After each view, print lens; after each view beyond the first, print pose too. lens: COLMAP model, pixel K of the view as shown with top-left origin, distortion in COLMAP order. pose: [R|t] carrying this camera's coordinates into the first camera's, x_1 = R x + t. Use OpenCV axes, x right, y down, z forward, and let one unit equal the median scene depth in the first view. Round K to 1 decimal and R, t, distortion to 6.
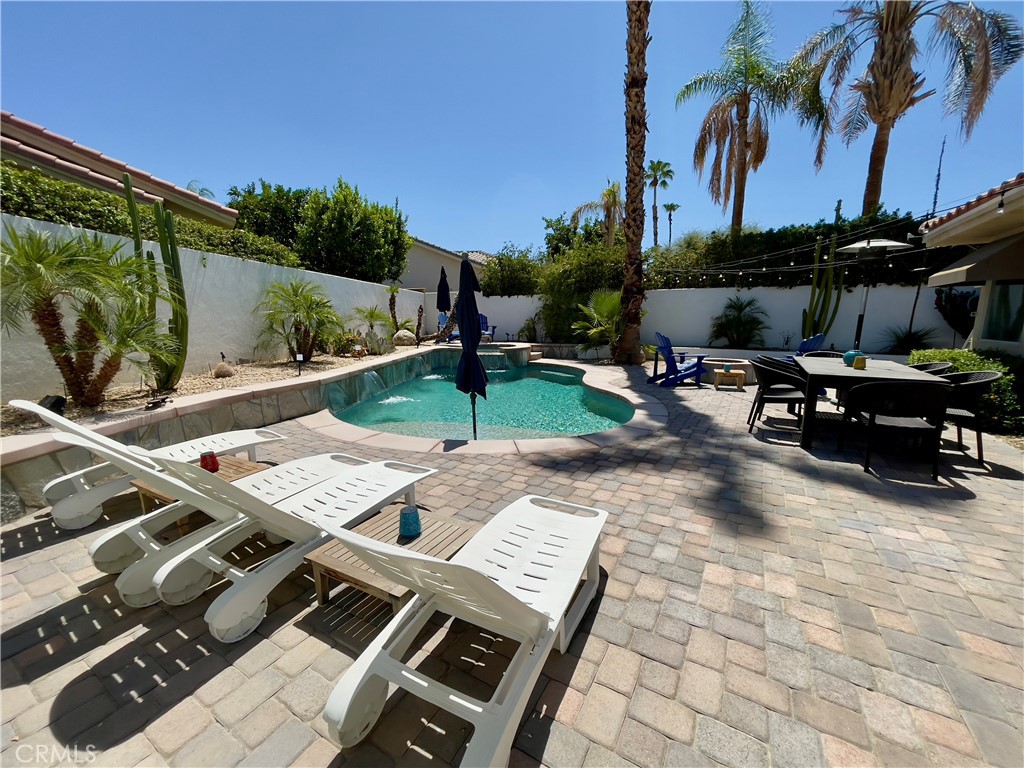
lens RADIAL K [[419.9, 0, 508.2], [0, 419.9, 391.4], [0, 0, 1]] dist [-0.002344, 0.004839]
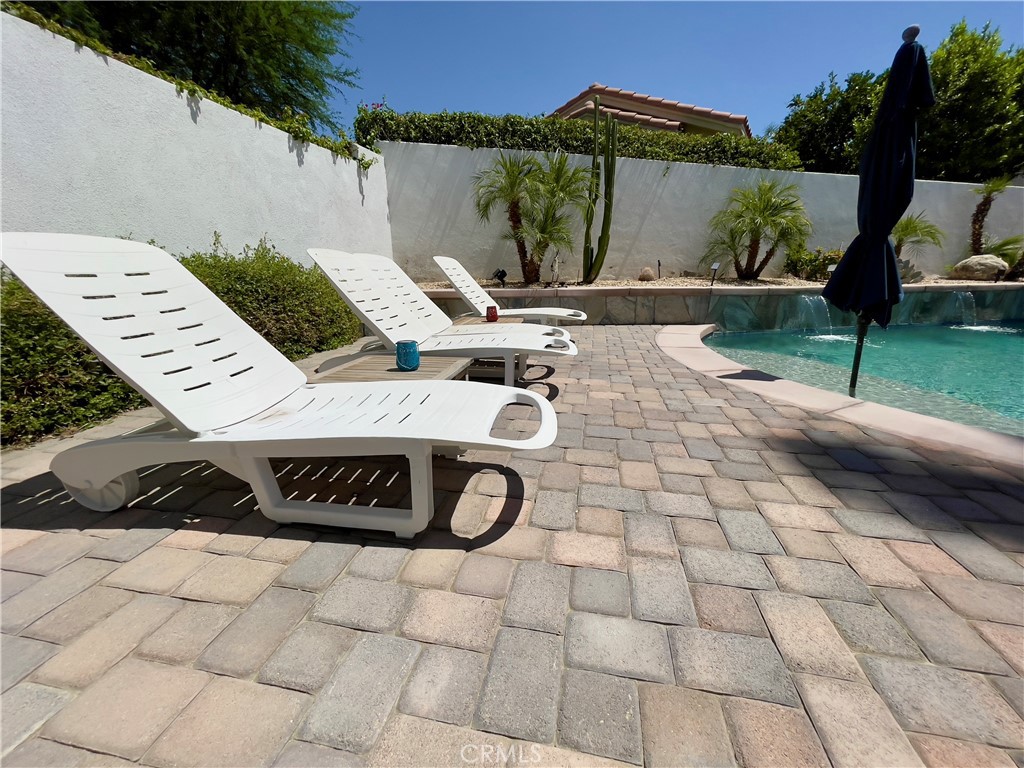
lens RADIAL K [[419.9, 0, 511.2], [0, 419.9, 379.6], [0, 0, 1]] dist [-0.002344, 0.004839]
pose [[0.341920, 0.259100, -0.903304, 0.215712], [-0.176606, 0.961828, 0.209038, 0.039759], [0.922985, 0.088054, 0.374627, 0.271306]]
